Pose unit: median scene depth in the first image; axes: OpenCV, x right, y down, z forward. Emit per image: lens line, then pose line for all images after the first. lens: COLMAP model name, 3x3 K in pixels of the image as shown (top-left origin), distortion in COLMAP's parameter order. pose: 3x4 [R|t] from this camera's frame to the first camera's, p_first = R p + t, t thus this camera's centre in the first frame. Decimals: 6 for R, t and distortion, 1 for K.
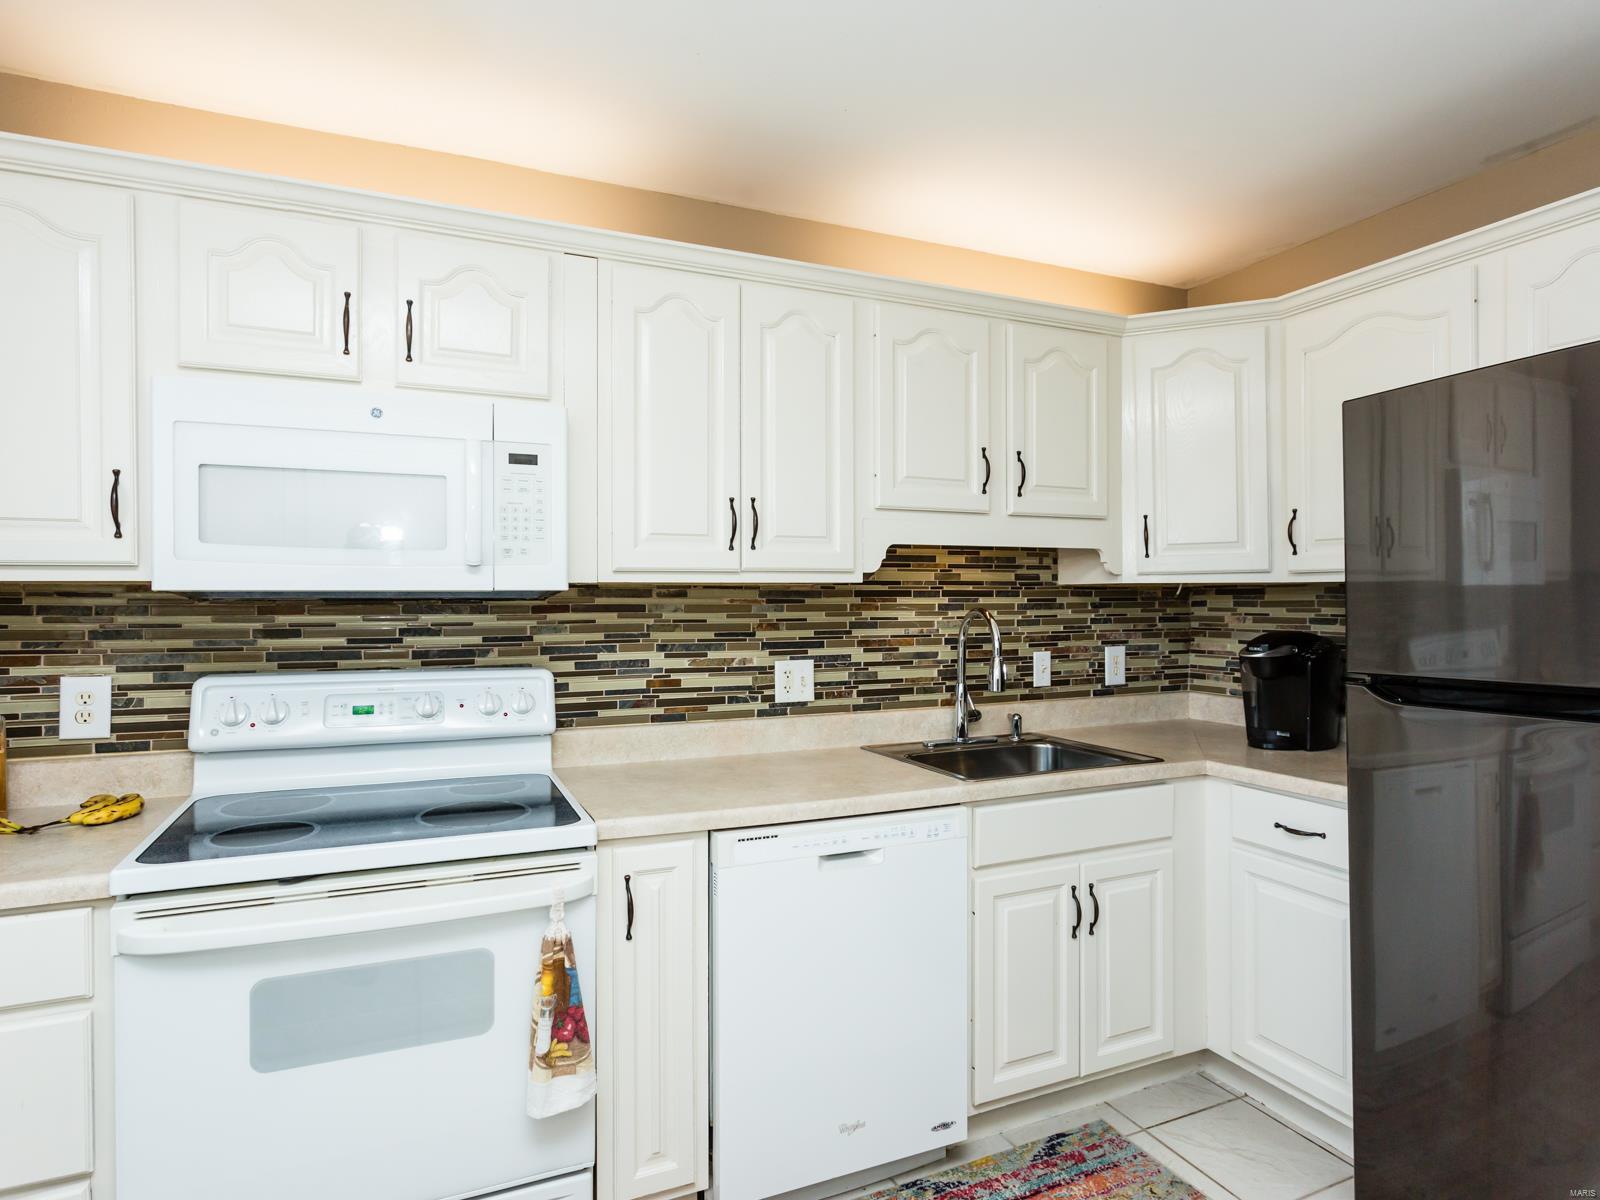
lens RADIAL K [[891.9, 0, 810.9], [0, 891.9, 595.1], [0, 0, 1]] dist [-0.010529, 0.009510]
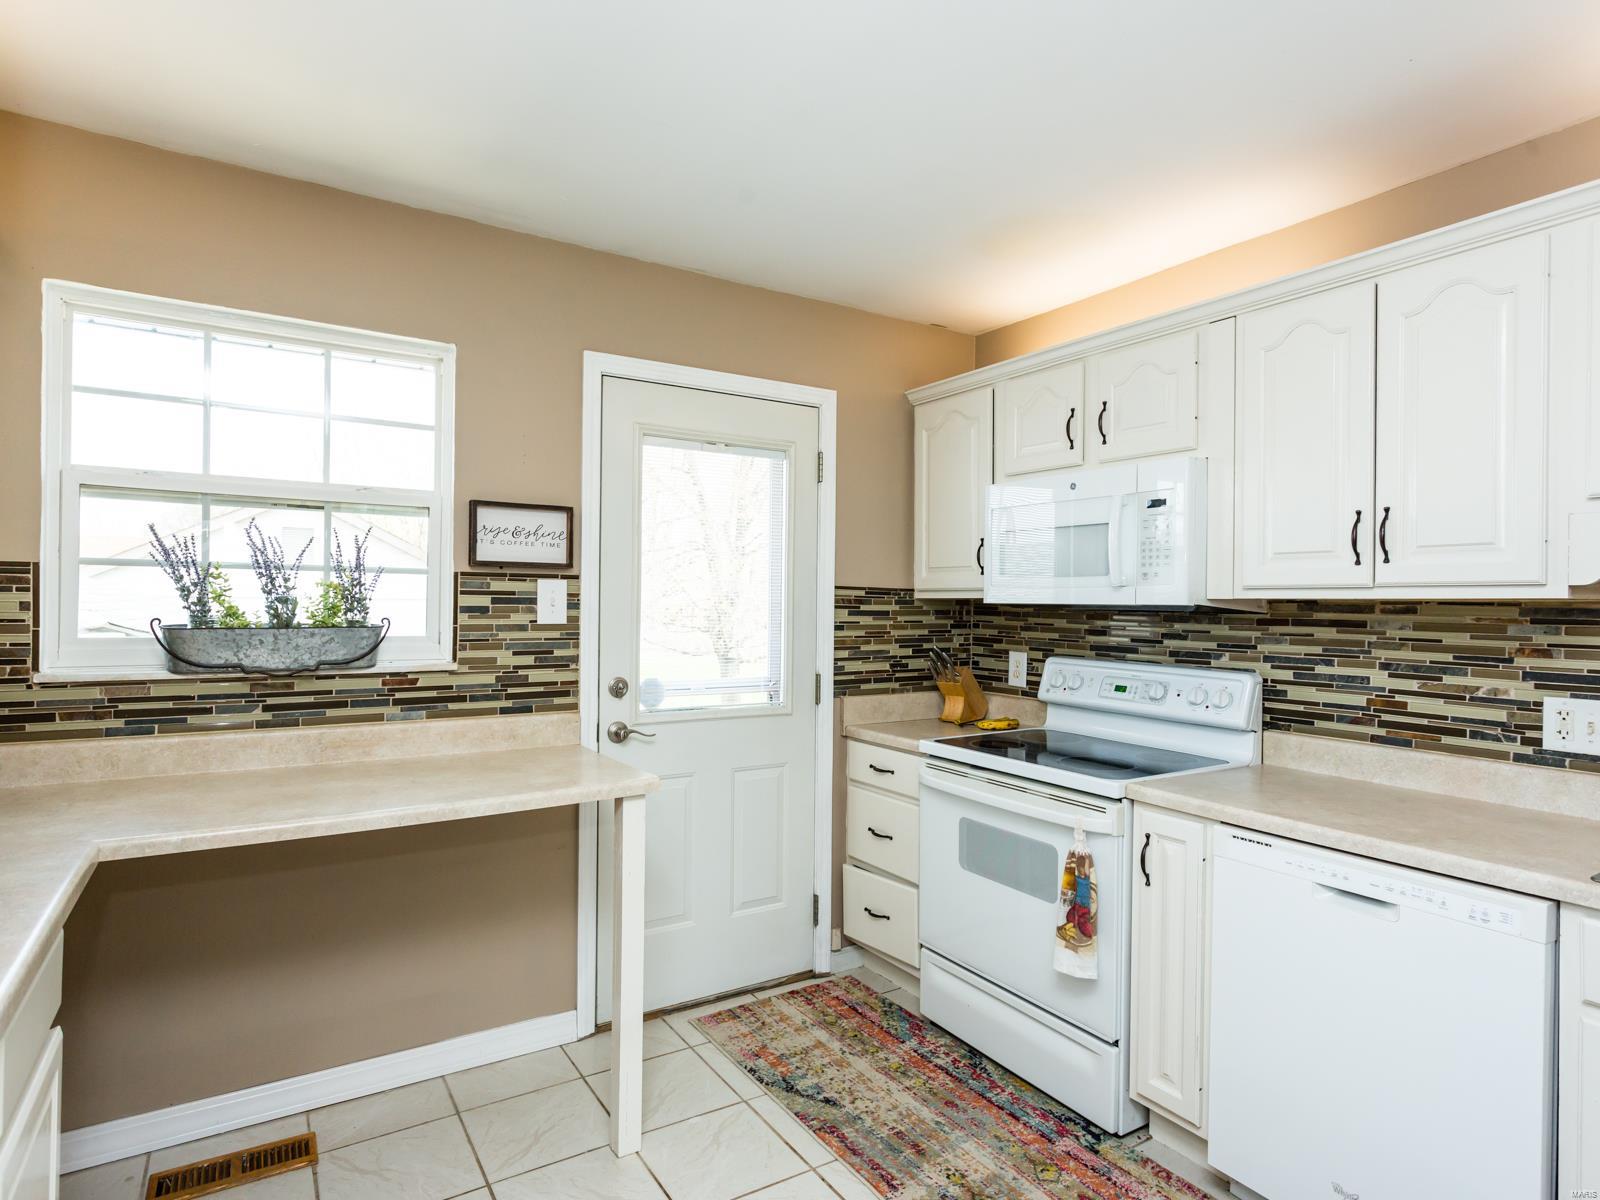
lens RADIAL K [[891.9, 0, 812.1], [0, 891.9, 607.8], [0, 0, 1]] dist [-0.010529, 0.009510]
pose [[0.151930, 0.008934, -0.988351, 0.743487], [-0.012272, 0.999899, 0.007152, -0.003534], [0.988315, 0.011042, 0.152024, 0.267662]]
